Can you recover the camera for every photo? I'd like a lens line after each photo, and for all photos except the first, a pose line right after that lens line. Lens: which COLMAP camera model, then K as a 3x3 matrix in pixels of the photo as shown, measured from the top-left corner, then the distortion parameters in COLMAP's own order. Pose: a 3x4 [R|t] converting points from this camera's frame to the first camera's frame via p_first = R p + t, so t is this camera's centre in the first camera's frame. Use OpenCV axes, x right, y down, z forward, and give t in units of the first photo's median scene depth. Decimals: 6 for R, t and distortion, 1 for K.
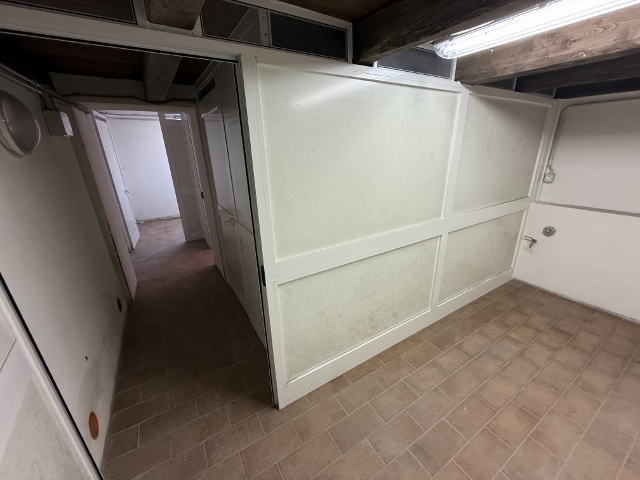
lens RADIAL K [[256.5, 0, 317.4], [0, 256.5, 240.8], [0, 0, 1]] dist [0.001454, -0.000359]
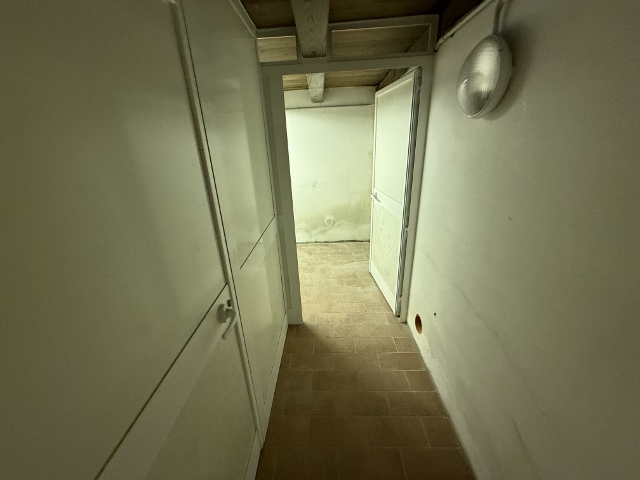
lens RADIAL K [[256.5, 0, 319.6], [0, 256.5, 240.1], [0, 0, 1]] dist [0.001454, -0.000359]
pose [[-0.843836, -0.139335, 0.518196, -0.747039], [0.242957, 0.761836, 0.600481, -0.416816], [-0.478449, 0.632607, -0.609012, 1.262755]]
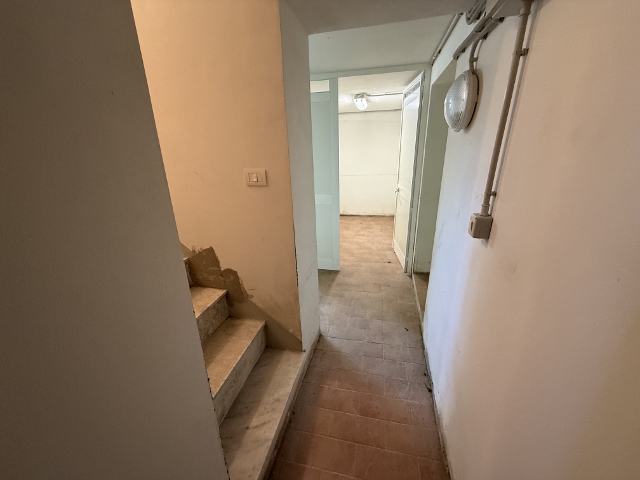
lens RADIAL K [[256.5, 0, 317.8], [0, 256.5, 241.3], [0, 0, 1]] dist [0.001454, -0.000359]
pose [[0.711012, -0.239097, 0.661282, -2.136448], [0.260264, 0.963112, 0.068391, -0.270645], [-0.653241, 0.123481, 0.747013, 1.065212]]
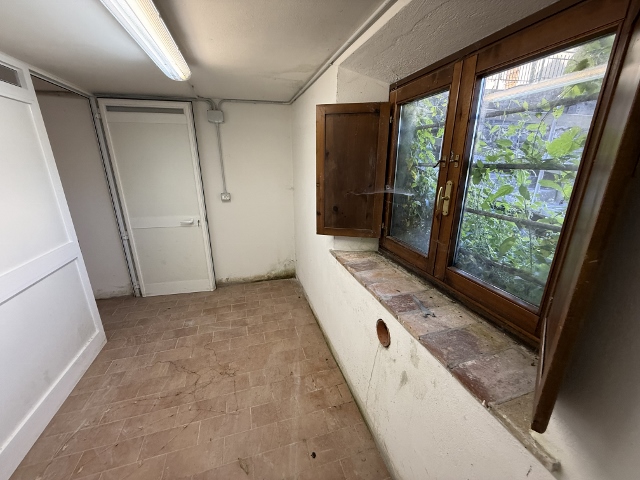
lens RADIAL K [[256.5, 0, 317.4], [0, 256.5, 238.4], [0, 0, 1]] dist [0.001454, -0.000359]
pose [[-0.267613, 0.303504, -0.914477, -0.557161], [-0.323436, 0.865727, 0.381975, -1.225986], [0.907619, 0.397996, -0.133515, 3.373415]]
